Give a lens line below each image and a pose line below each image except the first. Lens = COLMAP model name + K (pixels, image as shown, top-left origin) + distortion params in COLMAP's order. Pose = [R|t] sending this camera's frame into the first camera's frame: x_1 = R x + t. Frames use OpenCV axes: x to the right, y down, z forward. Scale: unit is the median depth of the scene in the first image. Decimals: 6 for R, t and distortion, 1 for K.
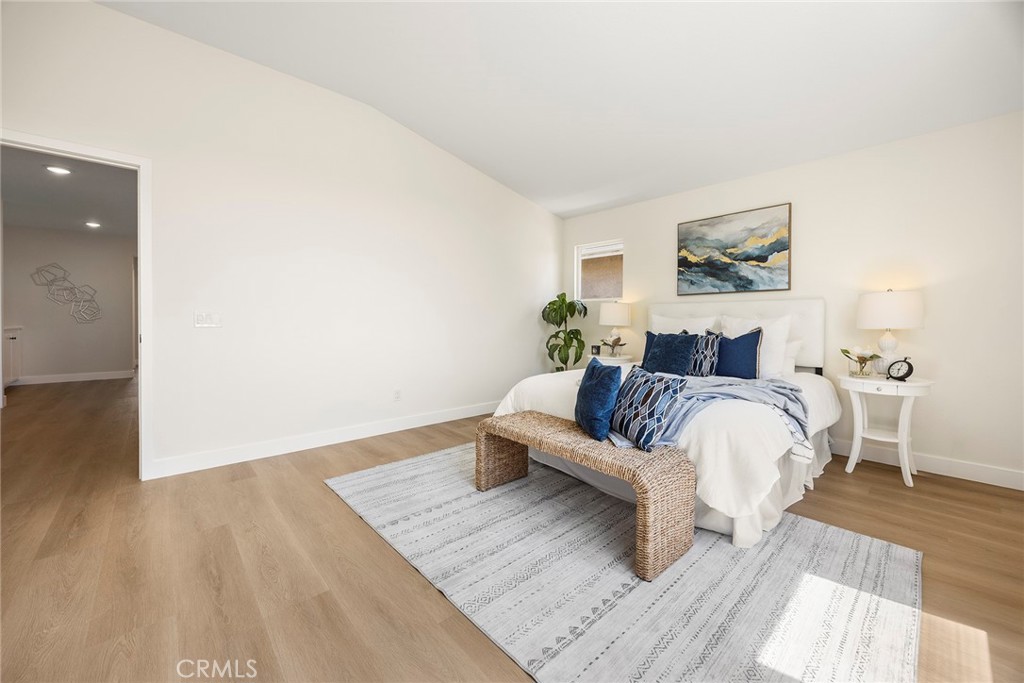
lens RADIAL K [[396.8, 0, 511.6], [0, 396.8, 327.3], [0, 0, 1]] dist [-0.001041, -0.000052]
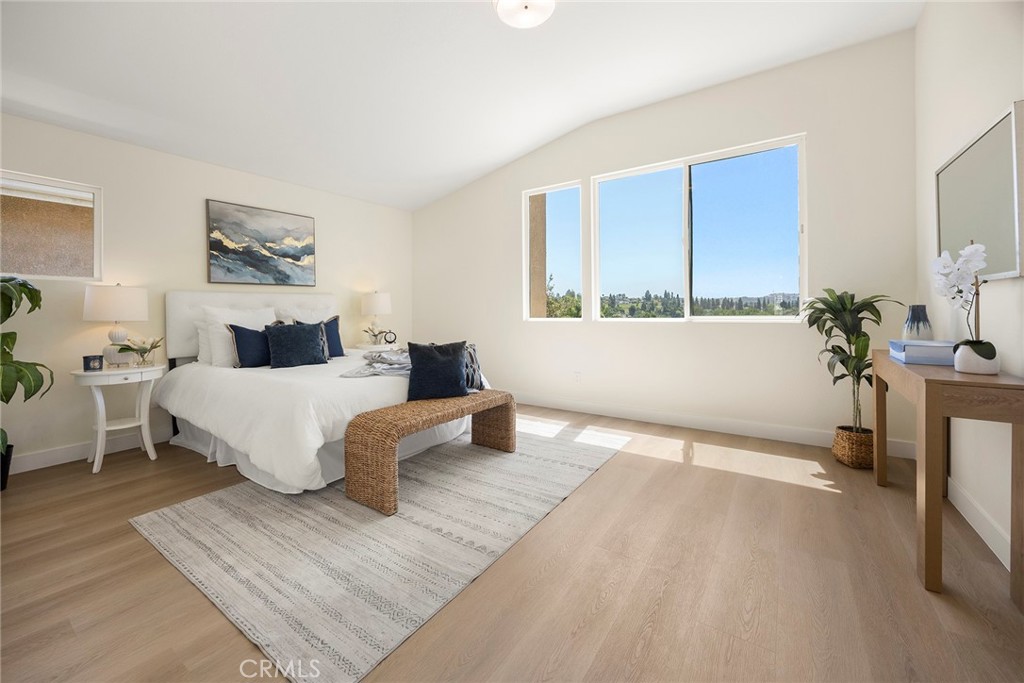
lens RADIAL K [[396.8, 0, 511.6], [0, 396.8, 327.3], [0, 0, 1]] dist [-0.001041, -0.000052]
pose [[-0.232957, -0.052354, 0.971077, -0.657802], [0.022605, 0.997989, 0.059228, -0.023147], [-0.972224, 0.035749, -0.231305, 0.651507]]
